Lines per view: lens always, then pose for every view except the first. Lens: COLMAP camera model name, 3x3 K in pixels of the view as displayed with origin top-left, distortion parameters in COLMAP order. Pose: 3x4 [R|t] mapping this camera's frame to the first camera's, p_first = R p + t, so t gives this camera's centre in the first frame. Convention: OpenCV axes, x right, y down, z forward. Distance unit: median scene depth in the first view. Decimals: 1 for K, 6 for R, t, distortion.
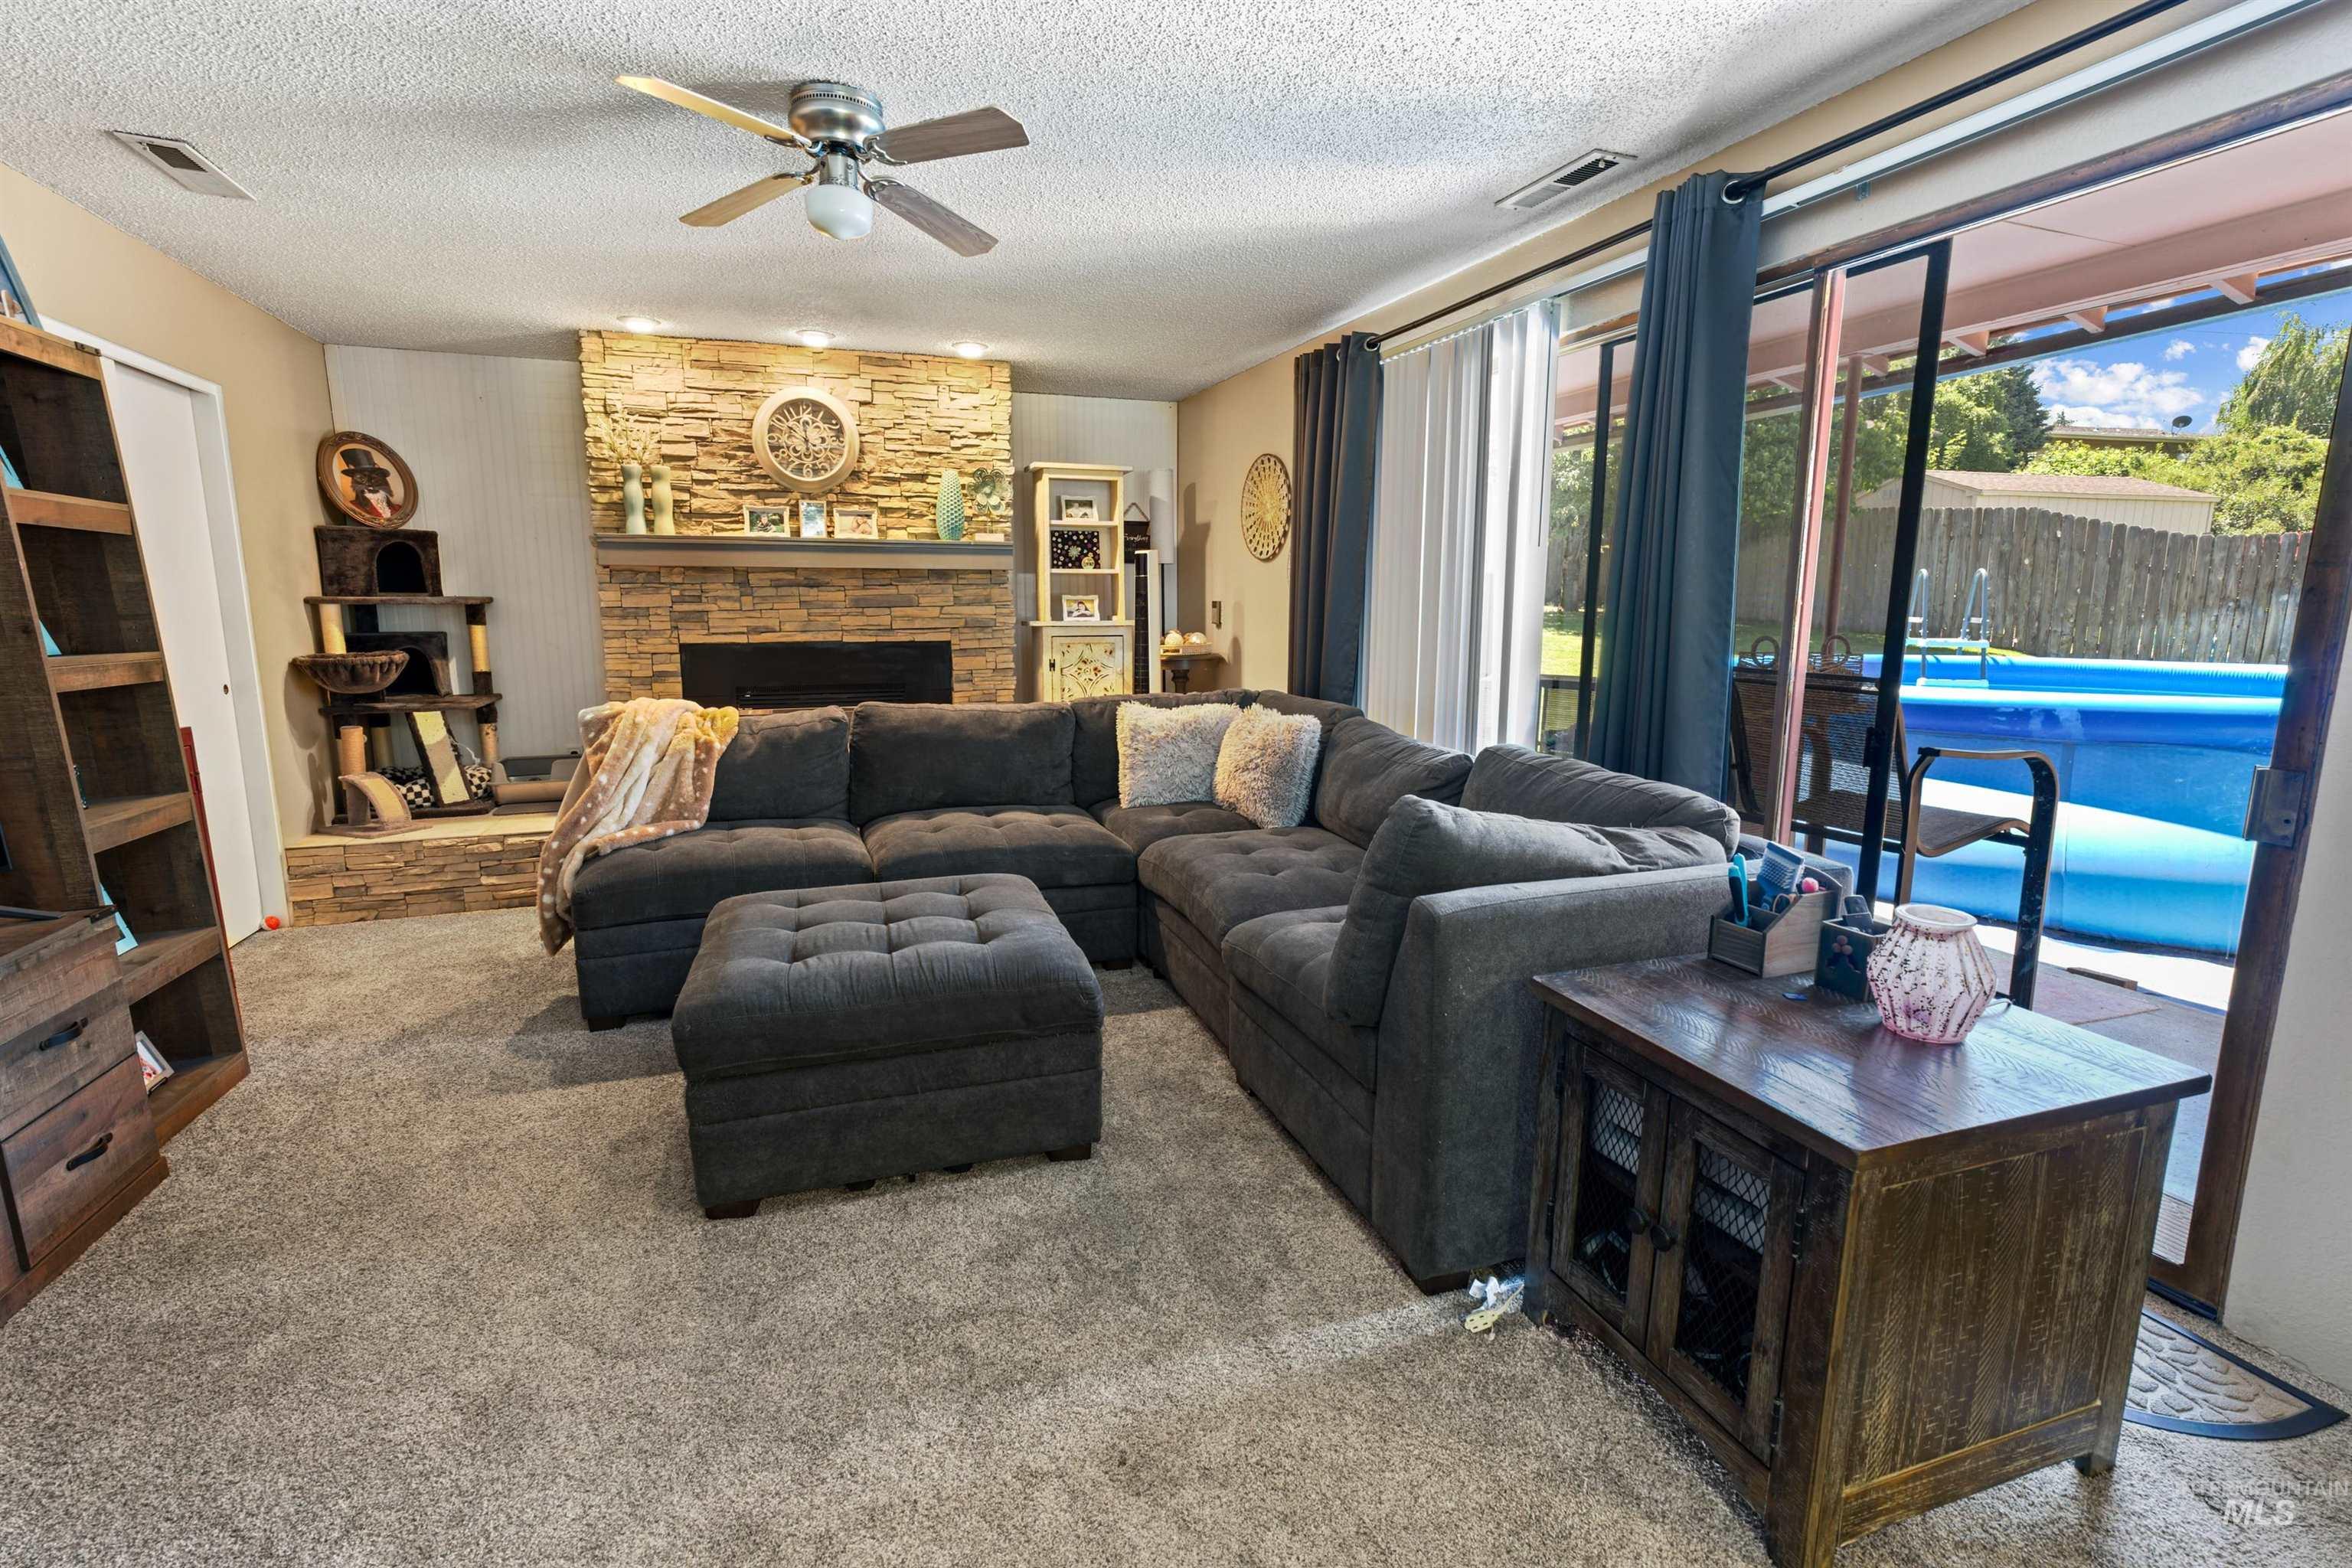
lens RADIAL K [[1062.6, 0, 1167.6], [0, 1062.6, 771.3], [0, 0, 1]] dist [-0.019799, 0.017618]
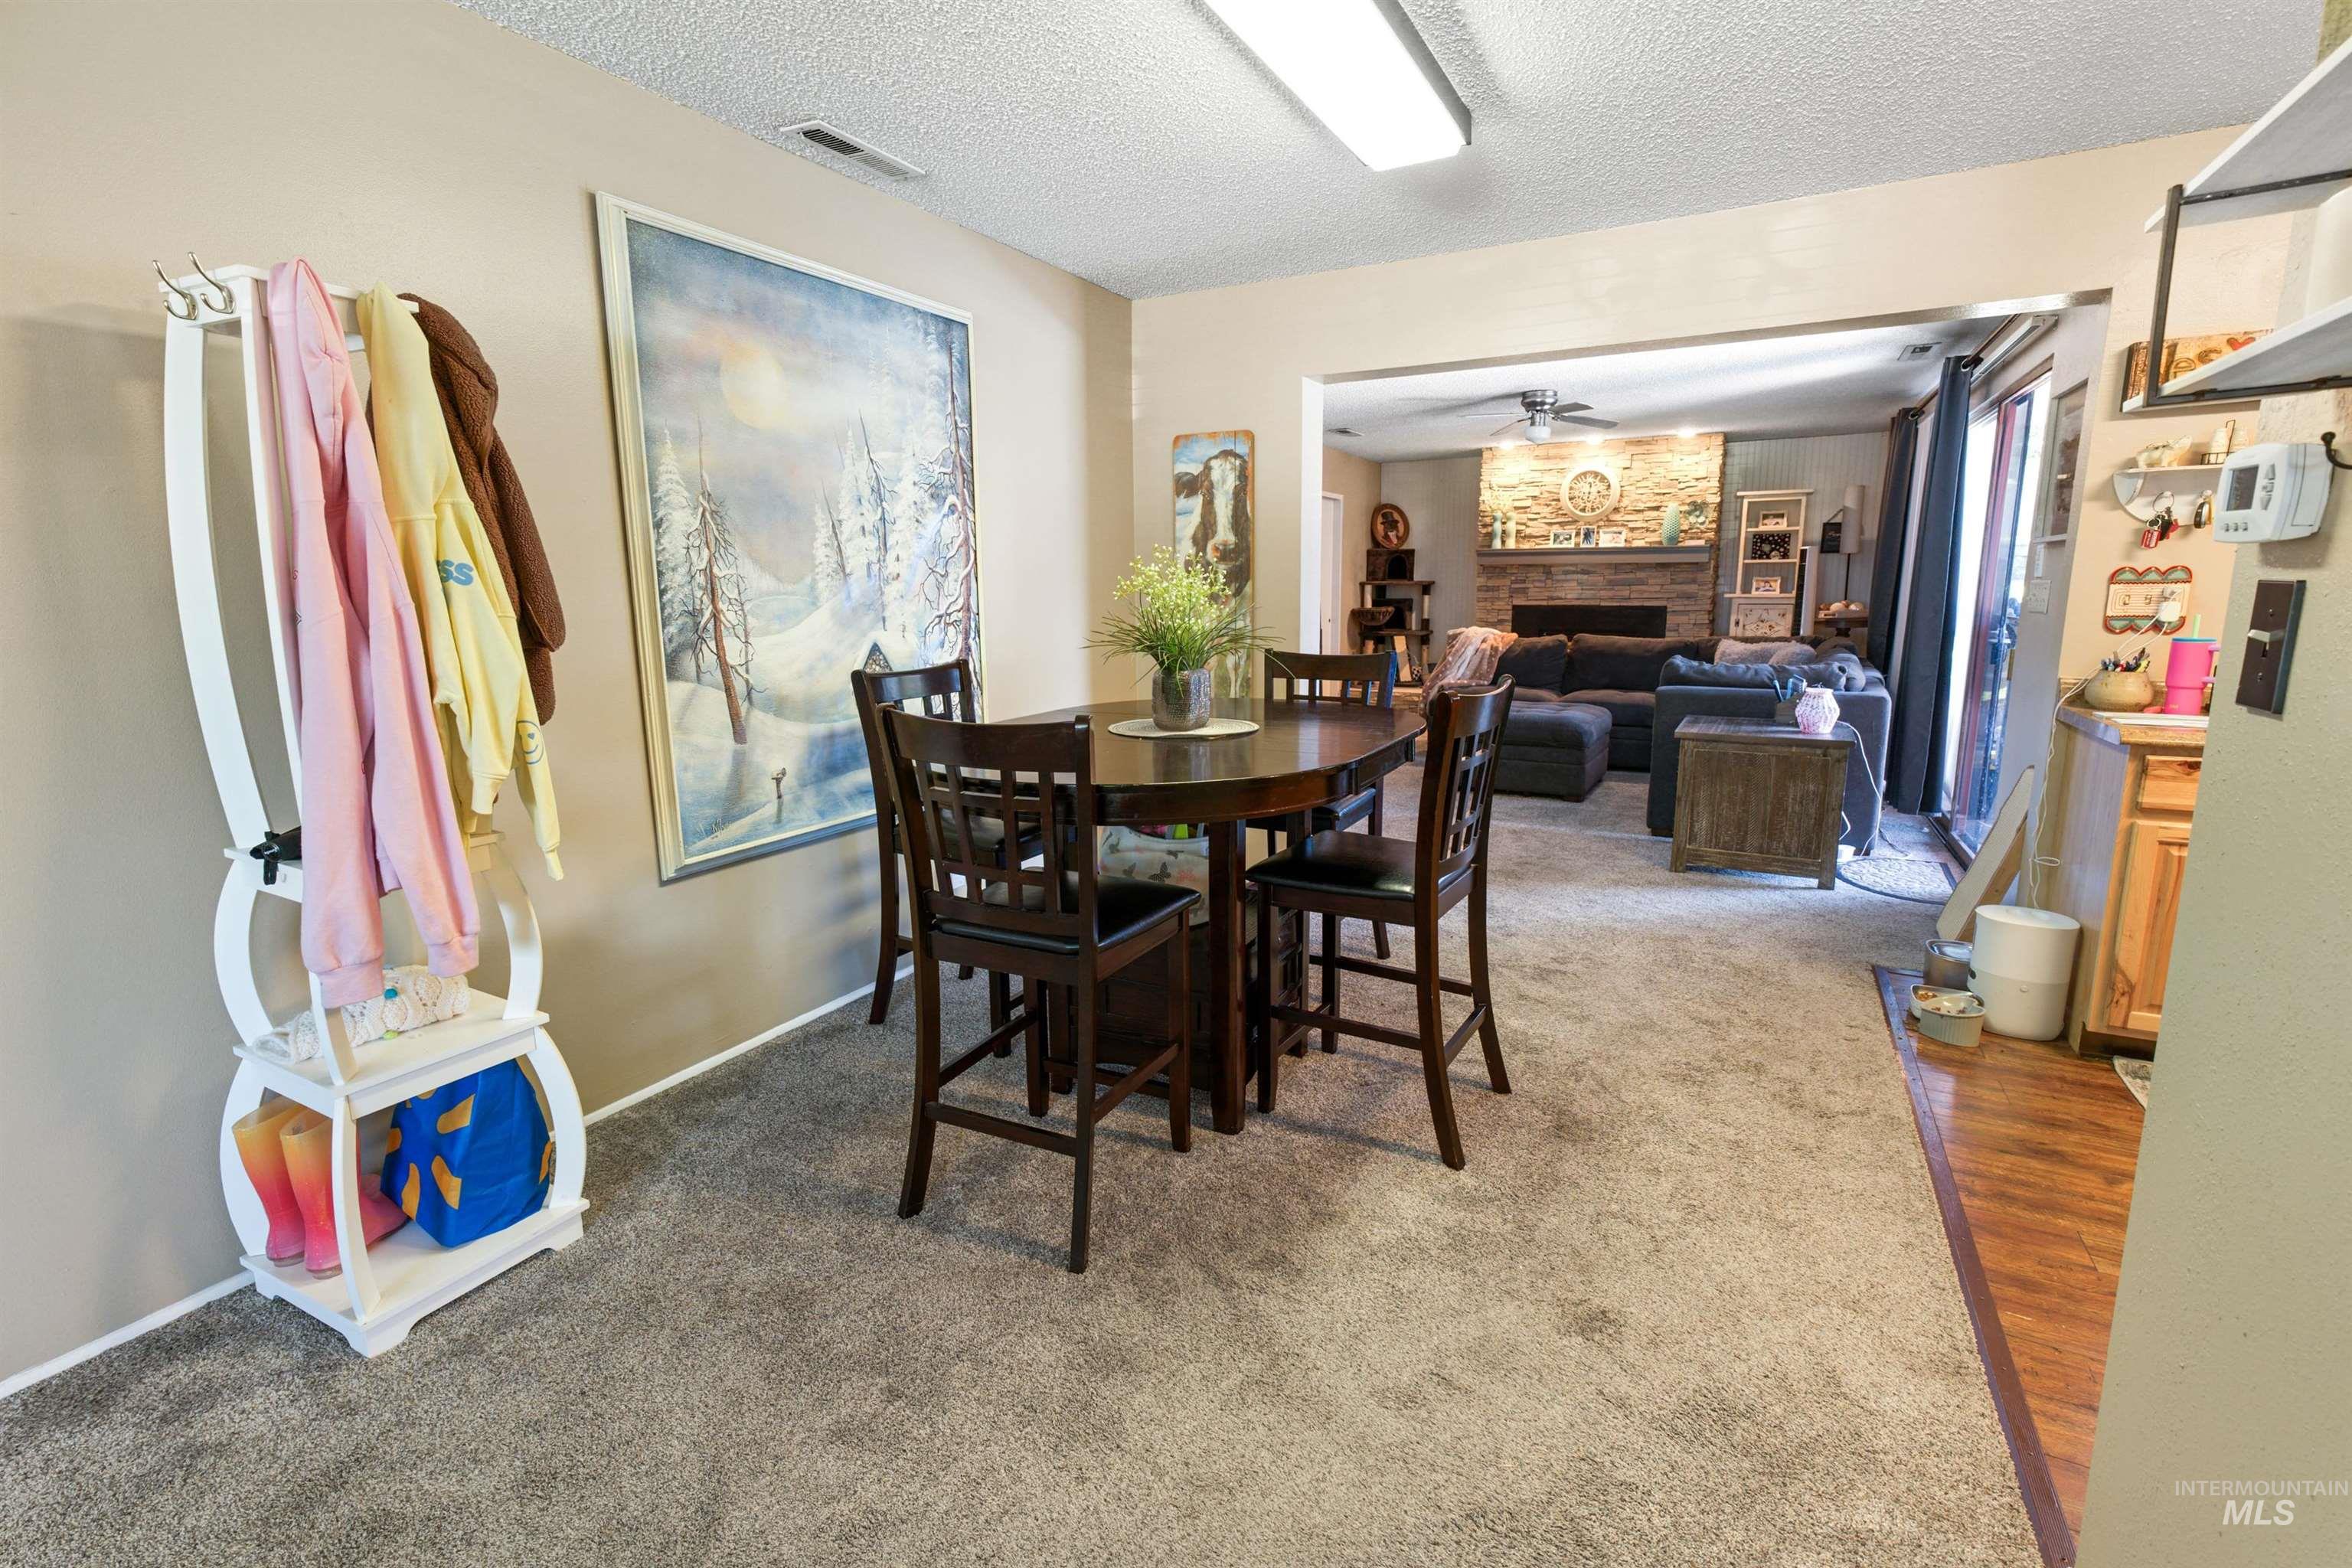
lens RADIAL K [[1044.7, 0, 1182.6], [0, 1044.7, 769.3], [0, 0, 1]] dist [-0.014523, 0.018069]
pose [[0.663699, 0.123517, -0.737731, 0.570977], [-0.110044, 0.991664, 0.067031, 0.113212], [0.739860, 0.036694, 0.671759, -0.694883]]
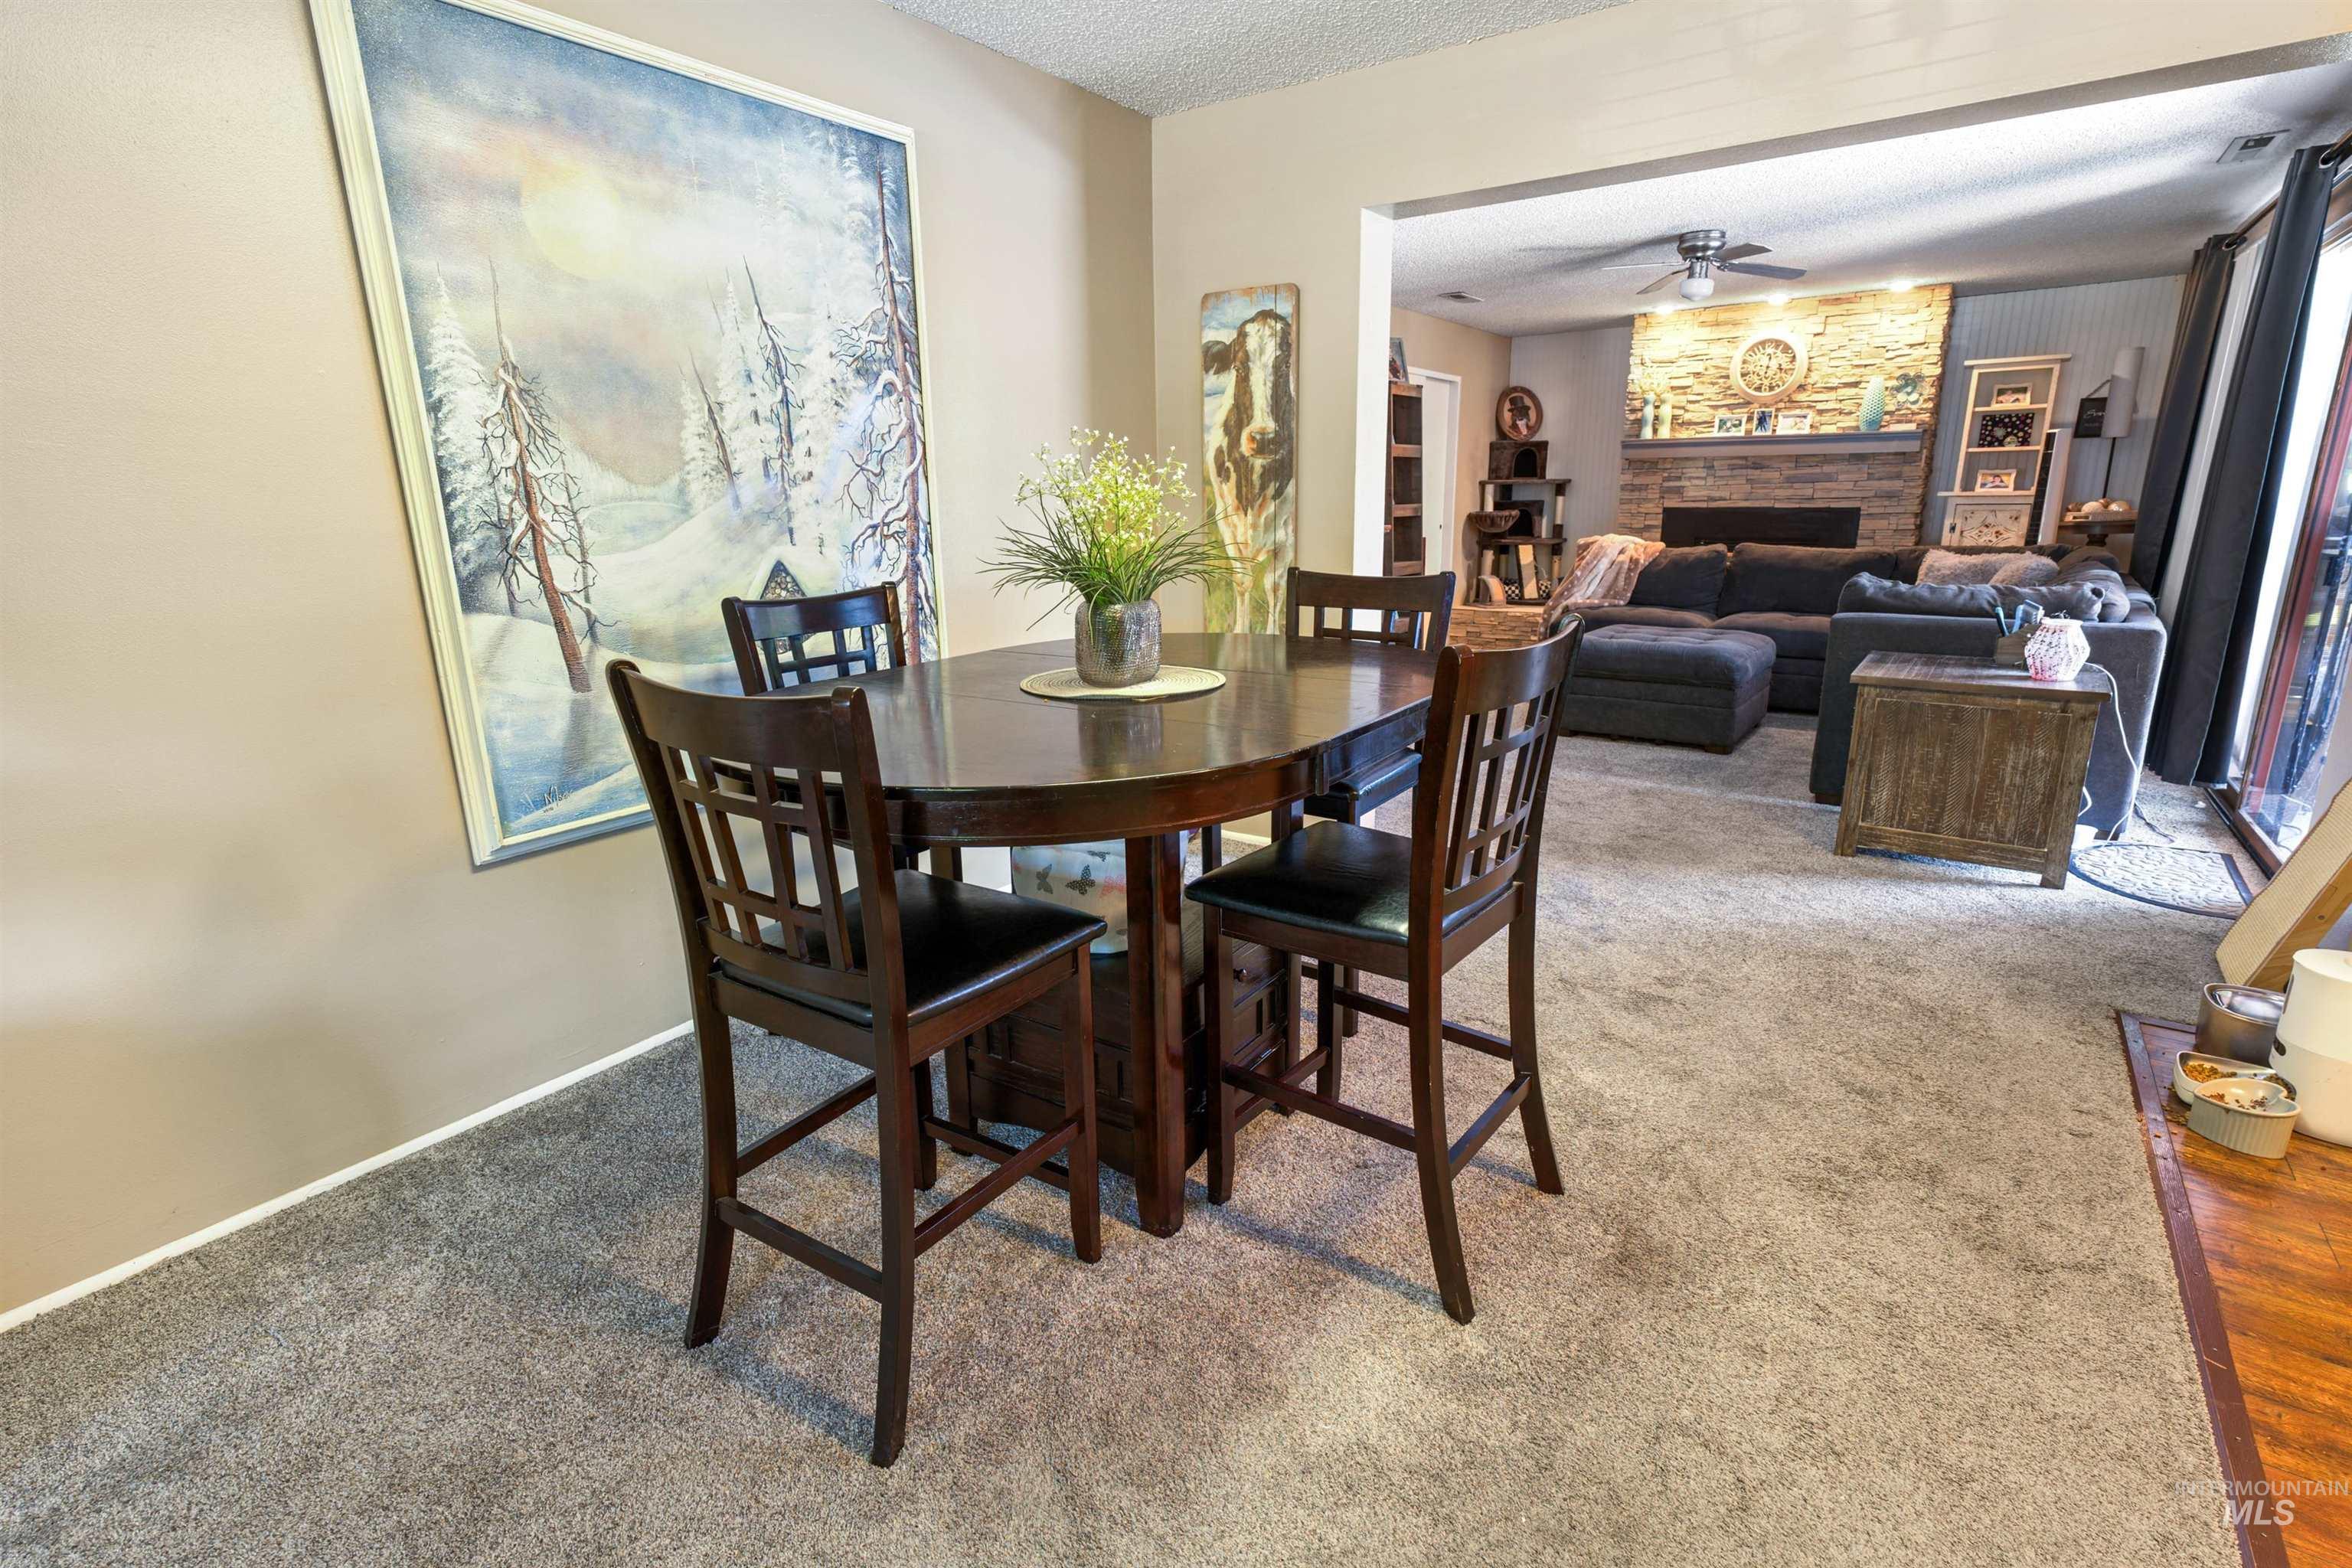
lens RADIAL K [[1106.2, 0, 1182.4], [0, 1106.2, 768.7], [0, 0, 1]] dist [-0.002993, 0.011620]
pose [[0.574366, 0.192133, -0.795732, 0.523663], [-0.115415, 0.981362, 0.153647, 0.093048], [0.810422, 0.003590, 0.585836, -0.558877]]
